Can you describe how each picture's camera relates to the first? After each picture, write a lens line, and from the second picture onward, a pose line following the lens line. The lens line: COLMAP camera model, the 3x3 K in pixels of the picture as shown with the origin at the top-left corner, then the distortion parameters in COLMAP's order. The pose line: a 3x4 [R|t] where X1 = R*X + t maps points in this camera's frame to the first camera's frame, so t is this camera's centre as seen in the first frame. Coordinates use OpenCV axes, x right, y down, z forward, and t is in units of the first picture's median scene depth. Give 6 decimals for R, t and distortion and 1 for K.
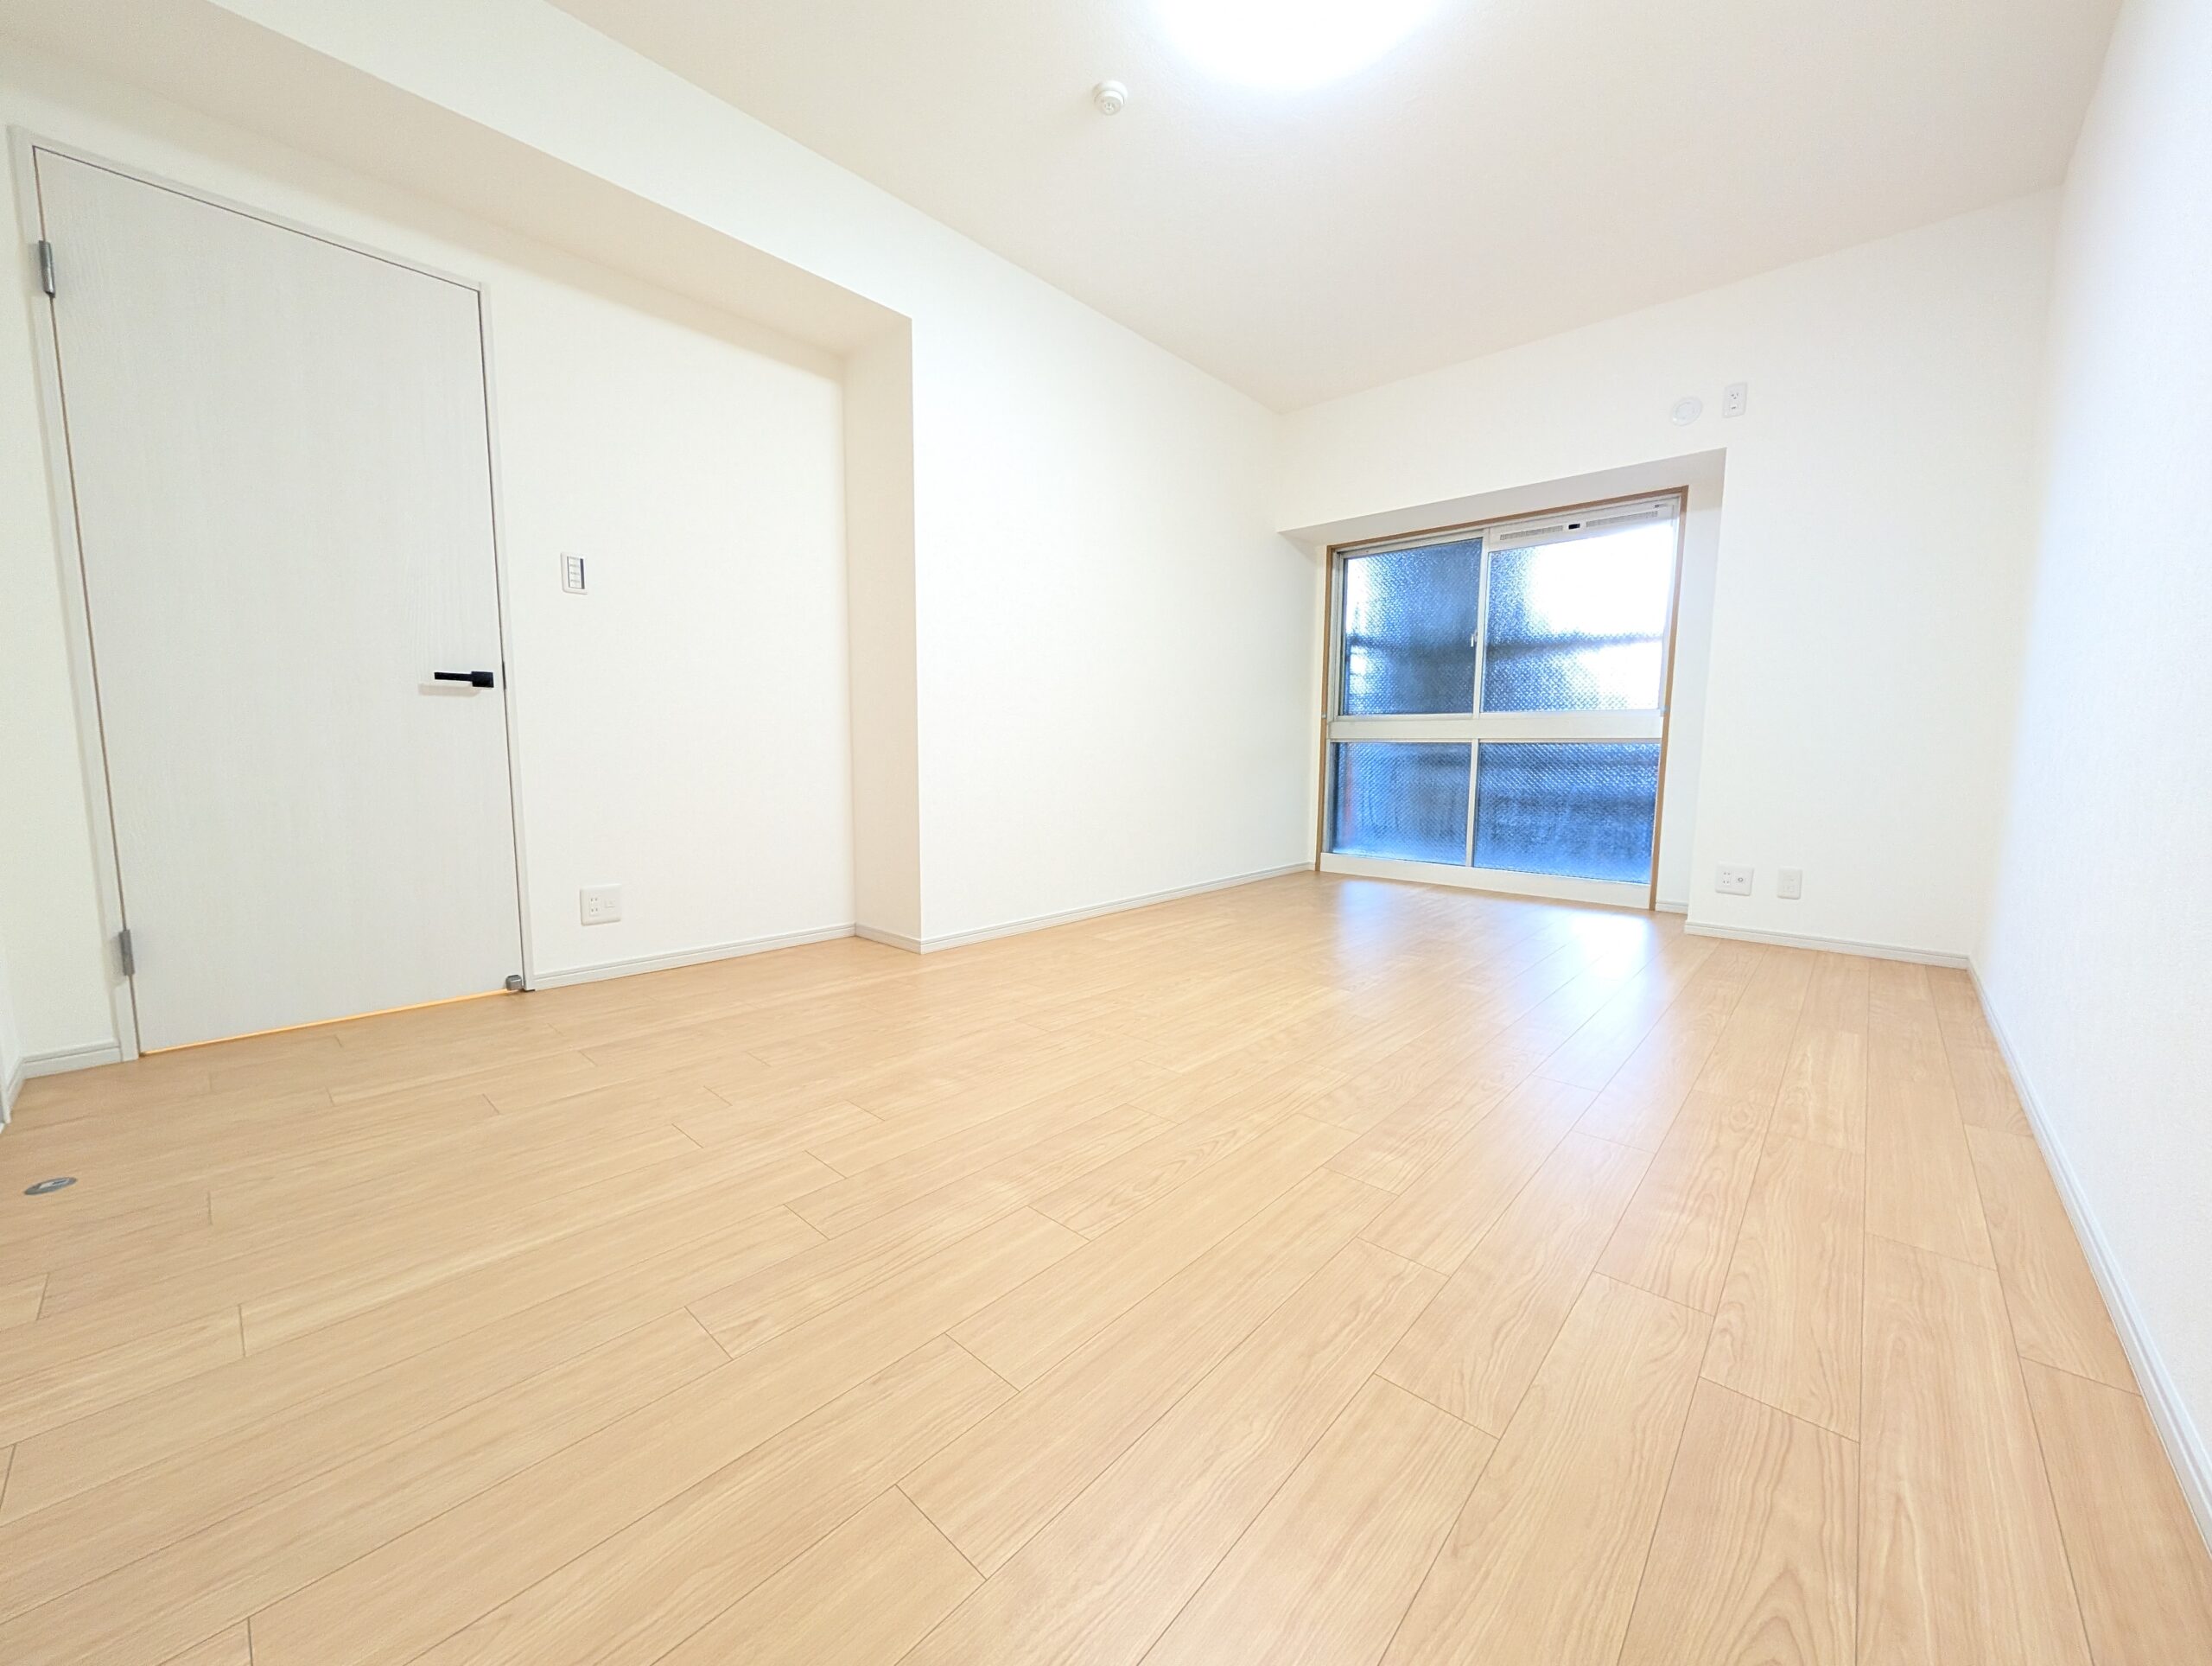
lens RADIAL K [[843.4, 0, 1113.5], [0, 843.4, 842.2], [0, 0, 1]] dist [-0.002098, -0.000688]
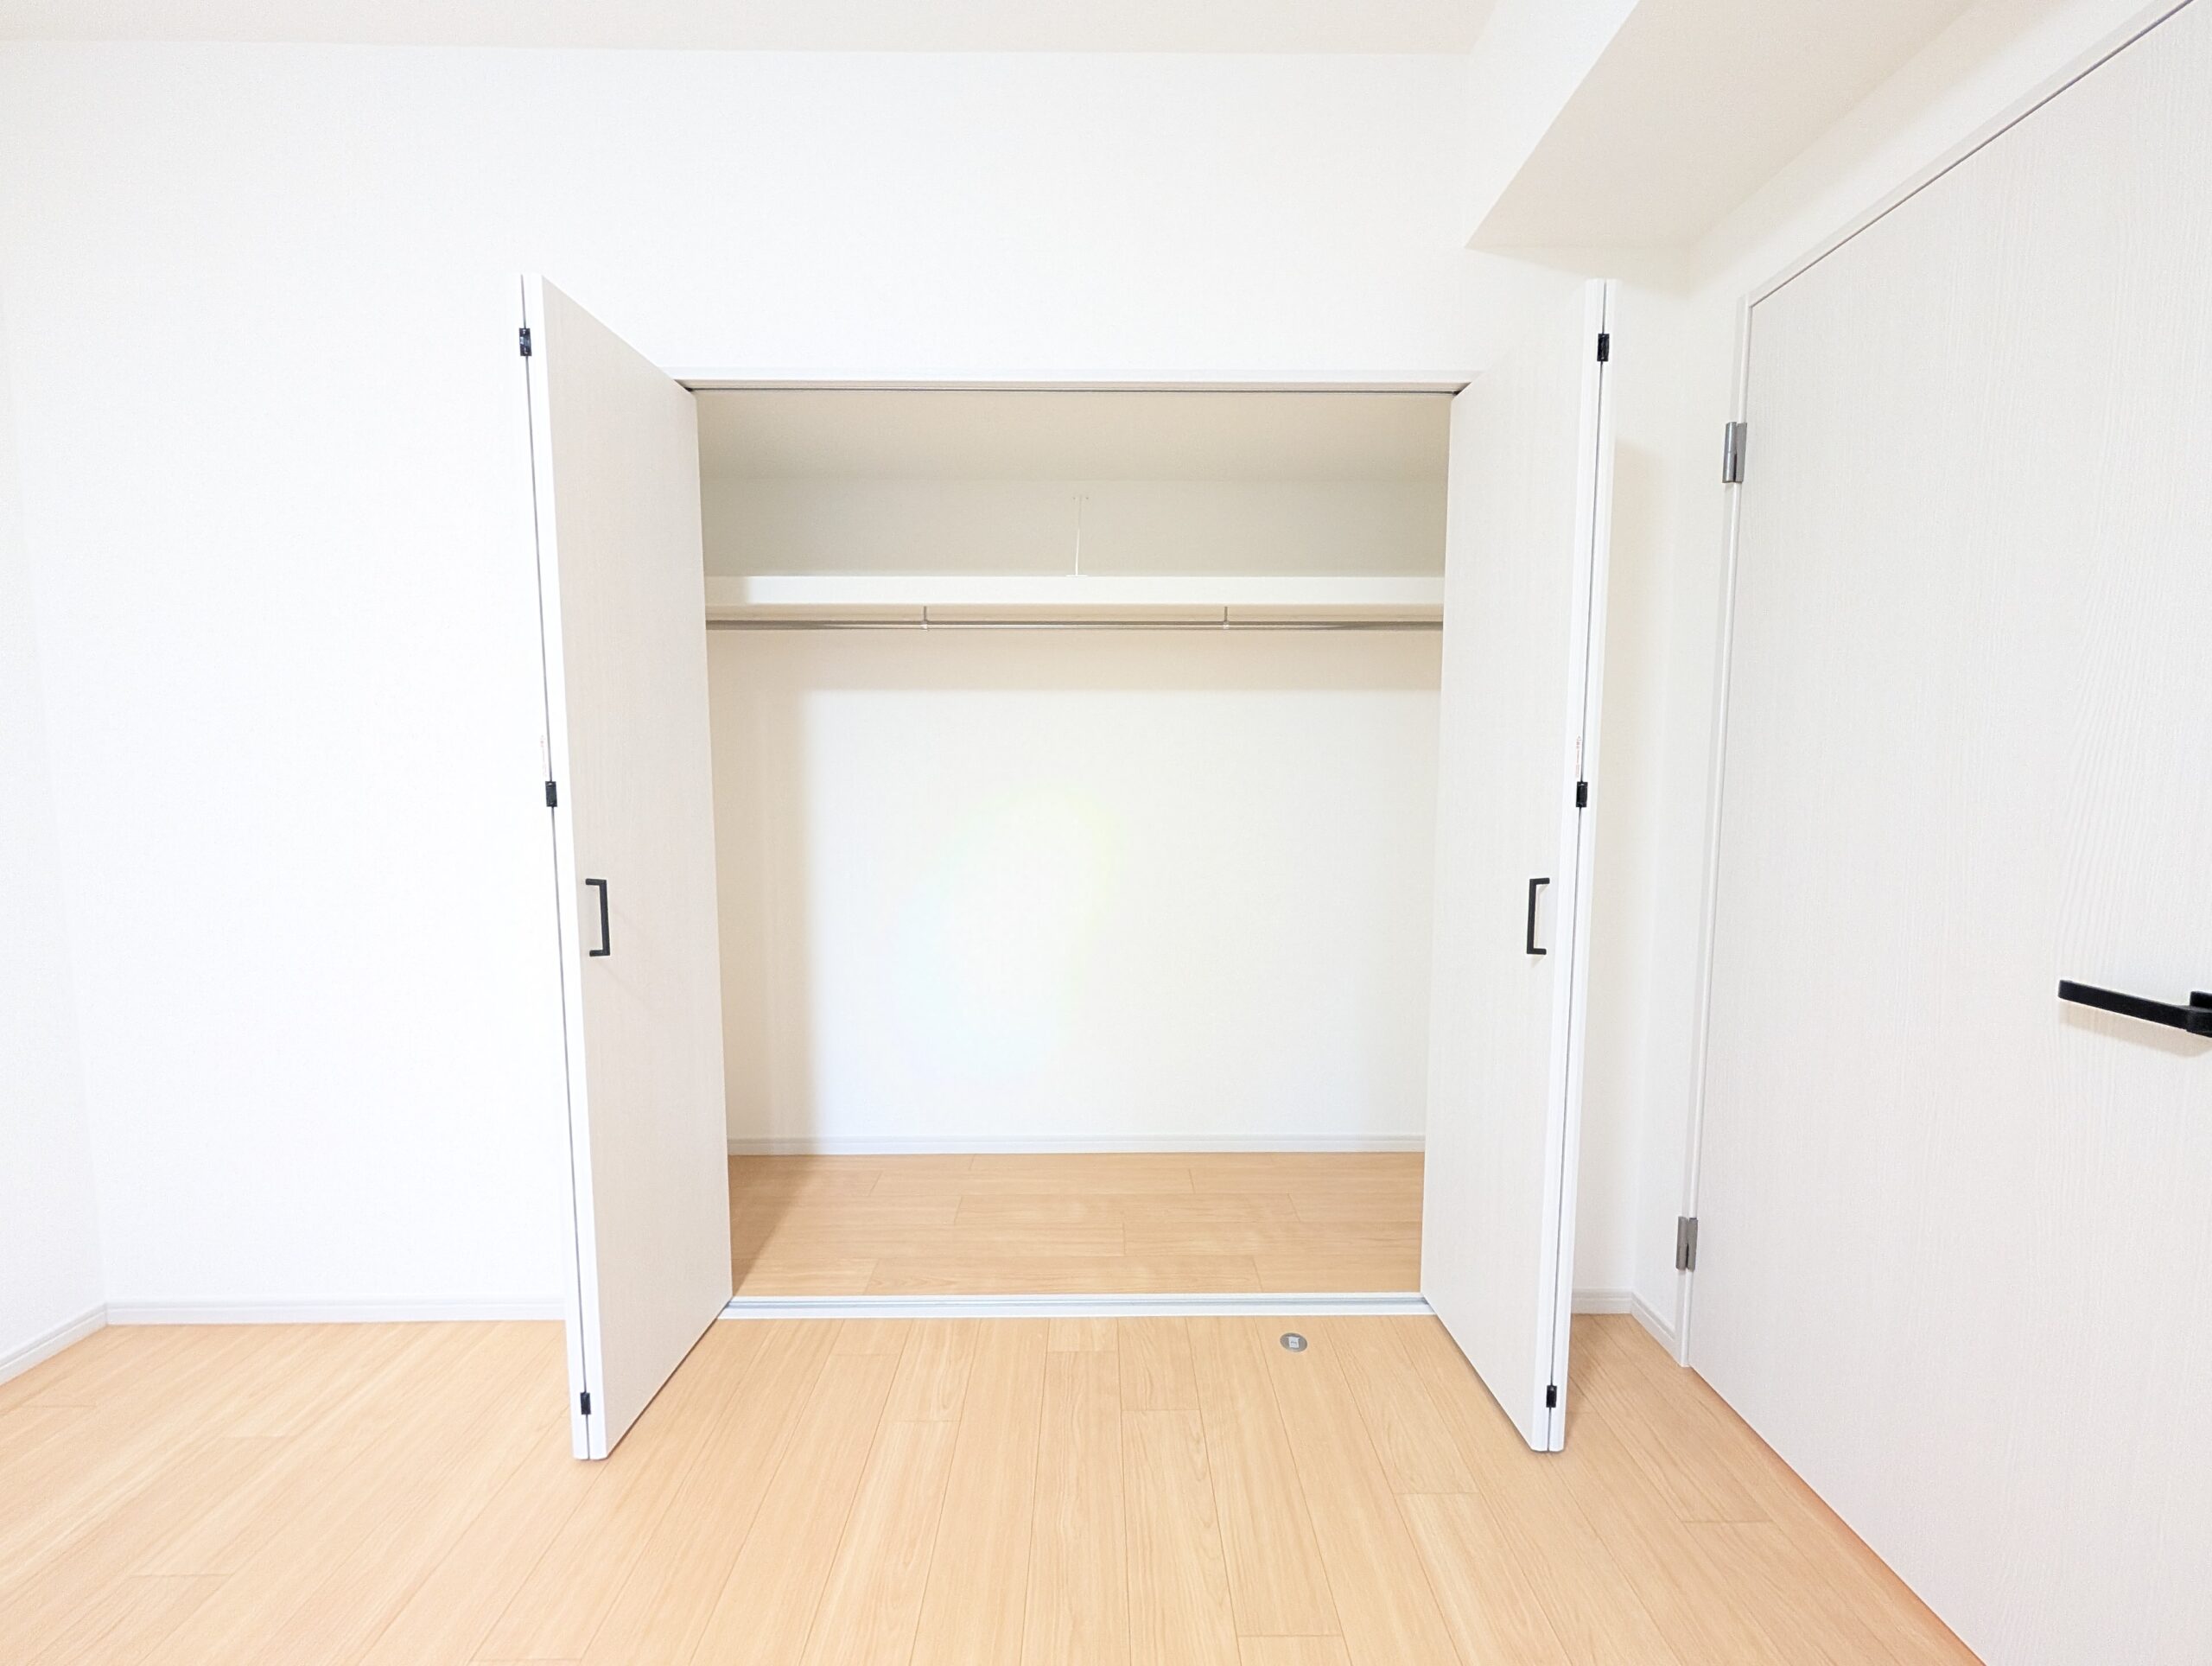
lens RADIAL K [[843.4, 0, 1105.8], [0, 843.4, 828.6], [0, 0, 1]] dist [-0.002098, -0.000688]
pose [[-0.740948, 0.045769, -0.670001, -0.249503], [-0.075952, 0.985562, 0.151321, -0.451507], [0.667253, 0.163009, -0.726775, 1.447171]]
